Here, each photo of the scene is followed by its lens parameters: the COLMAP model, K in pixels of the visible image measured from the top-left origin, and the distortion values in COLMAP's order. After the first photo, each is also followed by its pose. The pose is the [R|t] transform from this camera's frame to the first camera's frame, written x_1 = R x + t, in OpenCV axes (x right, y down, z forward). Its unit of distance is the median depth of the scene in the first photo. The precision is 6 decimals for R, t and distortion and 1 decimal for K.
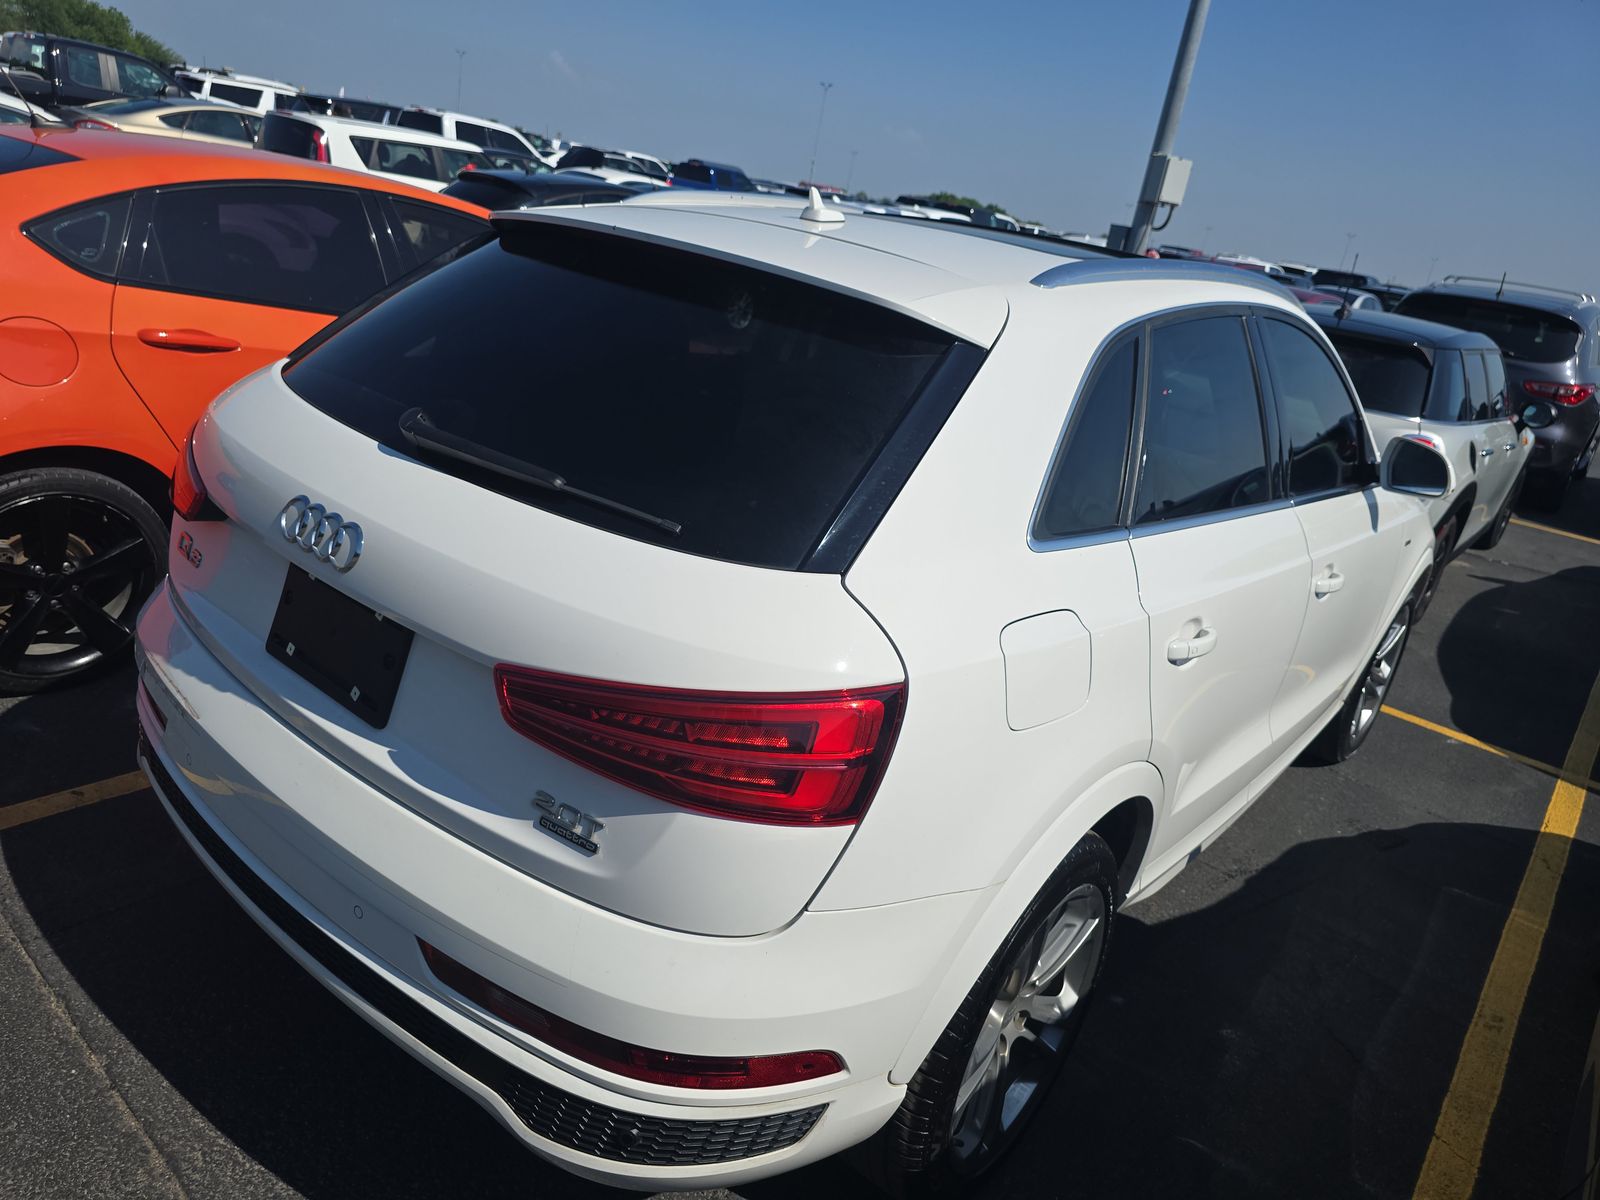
lens RADIAL K [[1095.7, 0, 806.9], [0, 1095.7, 600.2], [0, 0, 1]] dist [0.025292, -0.026896]
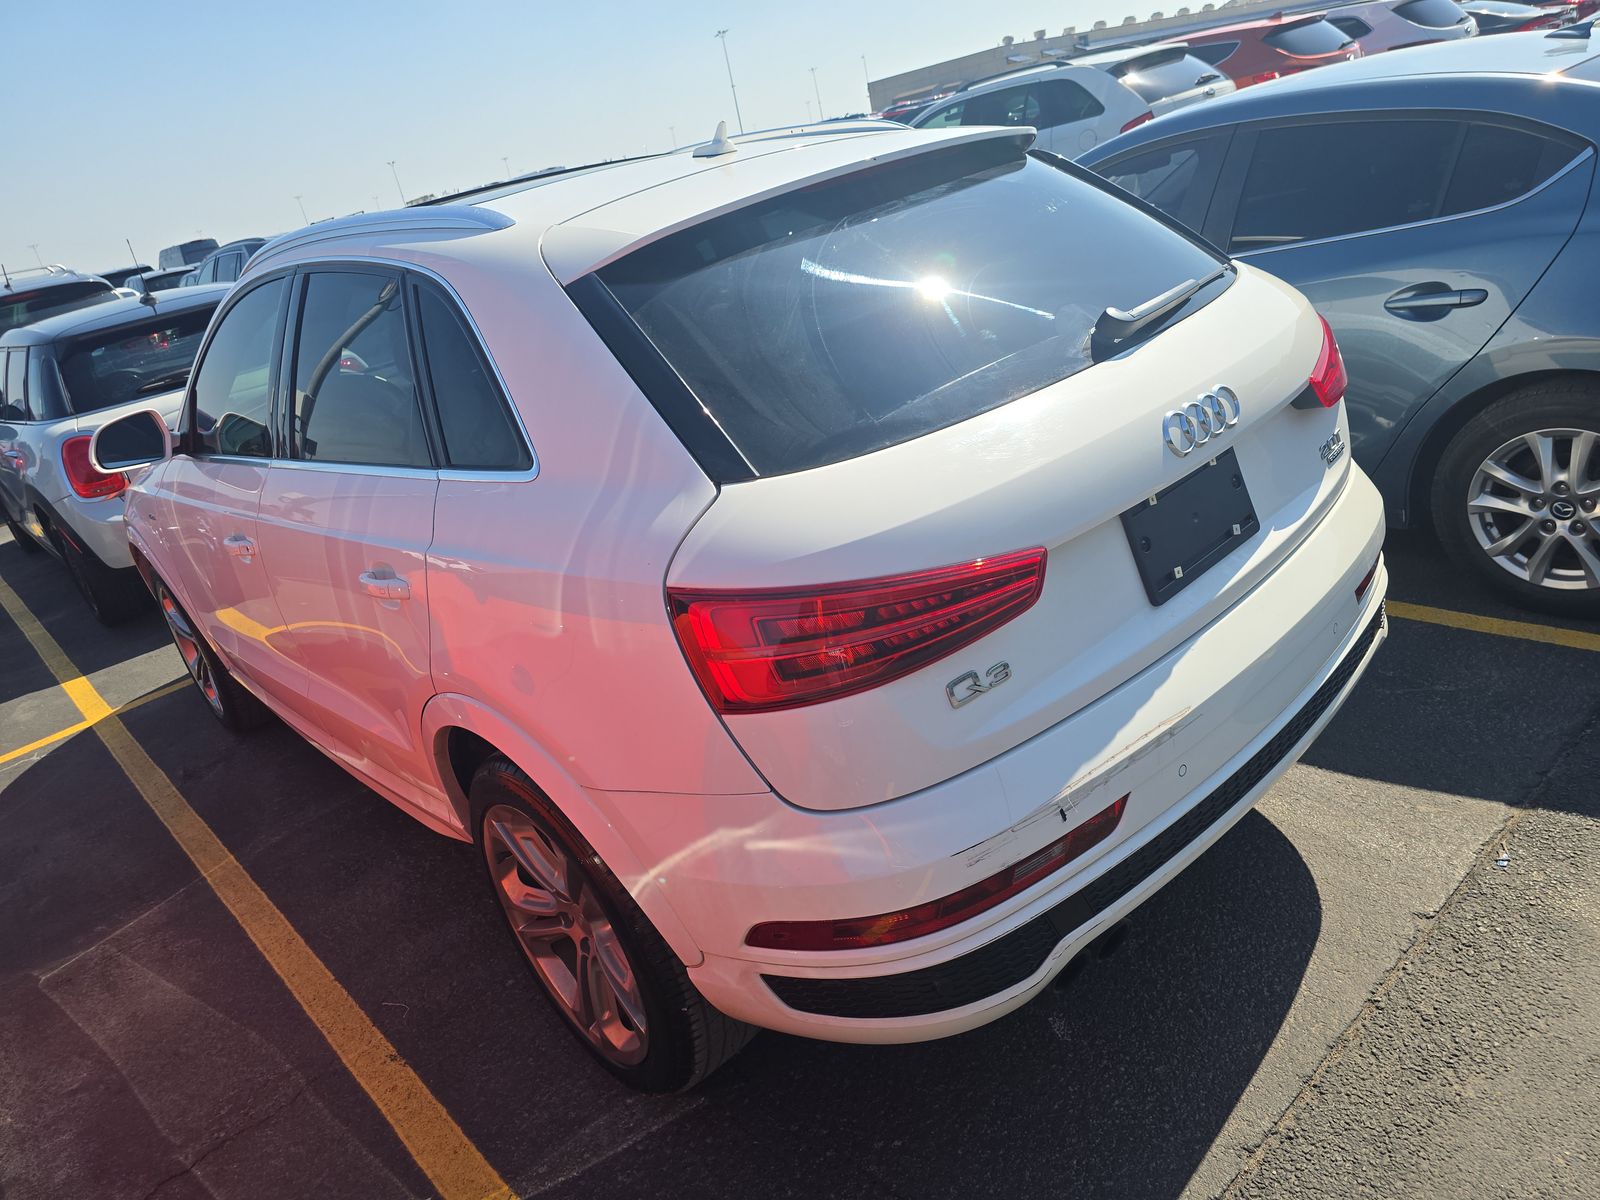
lens RADIAL K [[1095.7, 0, 806.9], [0, 1095.7, 600.2], [0, 0, 1]] dist [0.025292, -0.026896]
pose [[0.089169, -0.536433, 0.839219, -1.309867], [0.523988, 0.741818, 0.418499, -0.517478], [-0.847045, 0.402424, 0.347232, 0.913325]]
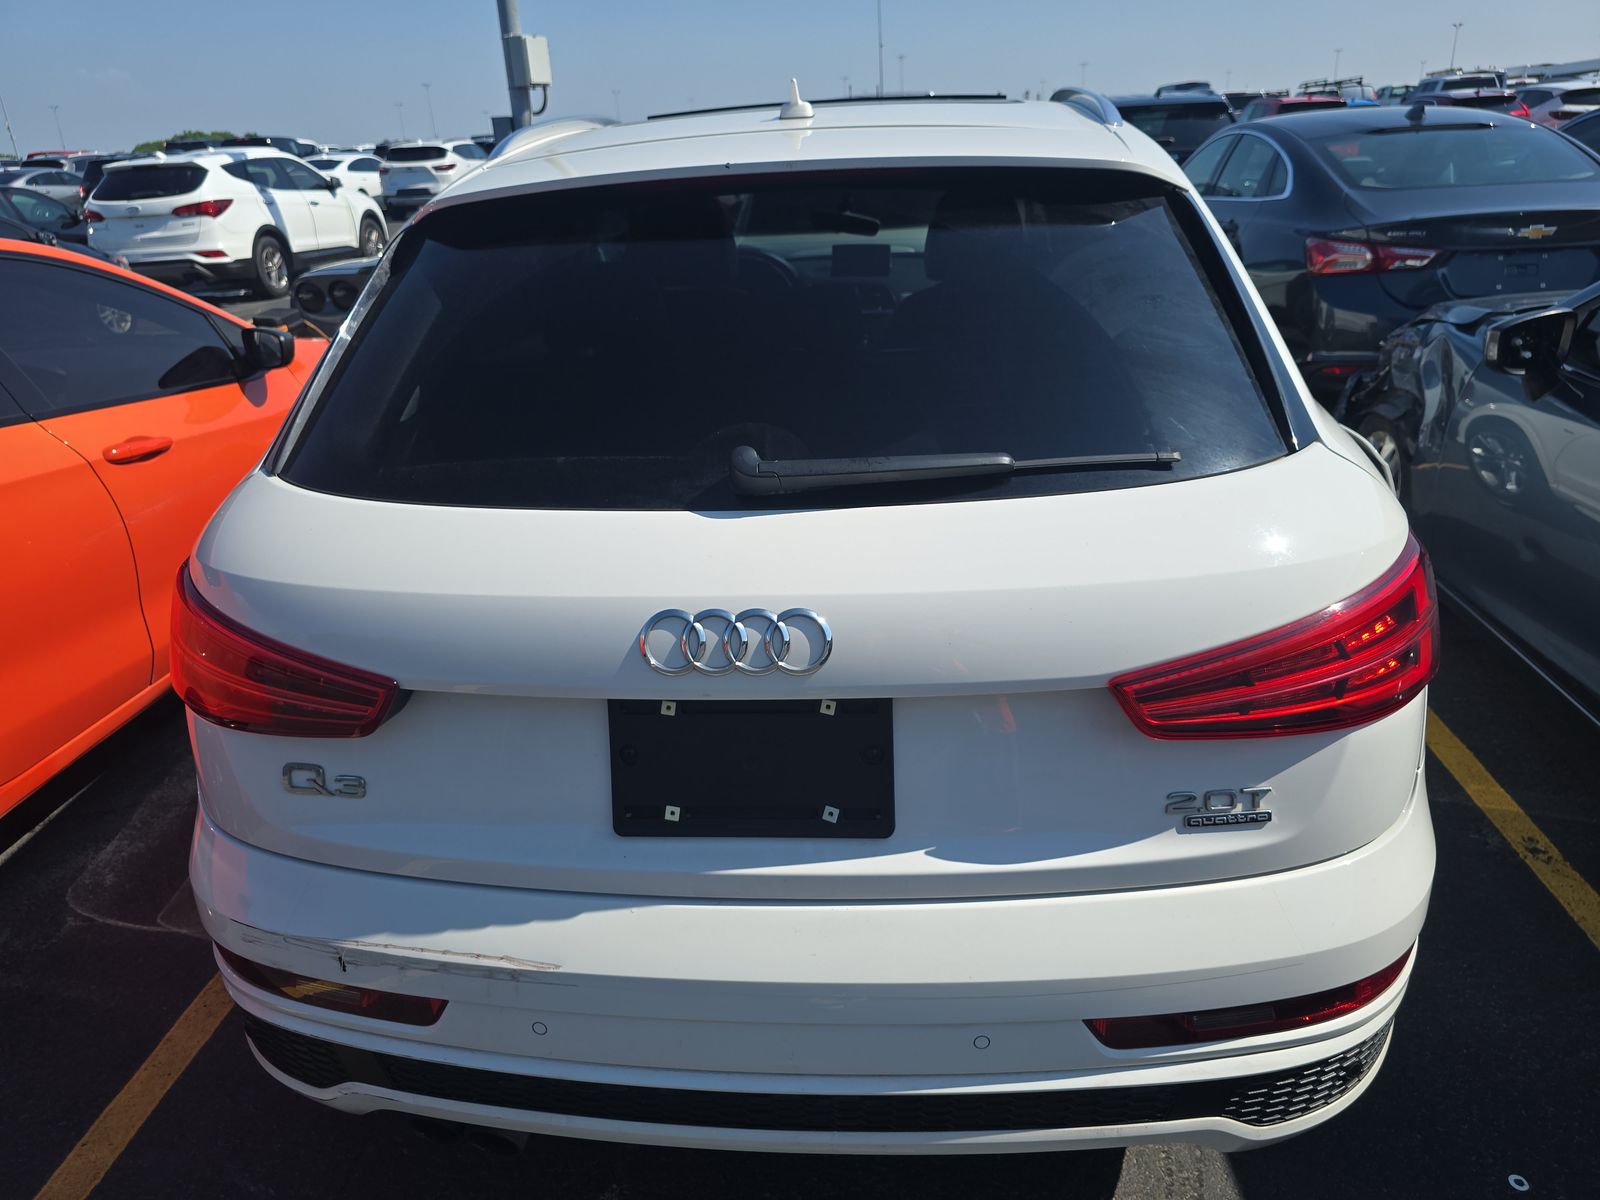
lens RADIAL K [[1095.7, 0, 806.9], [0, 1095.7, 600.2], [0, 0, 1]] dist [0.025292, -0.026896]
pose [[0.807866, -0.392406, 0.439738, -0.641397], [0.354021, 0.919613, 0.170237, -0.175182], [-0.471191, 0.018148, 0.881845, 0.292825]]
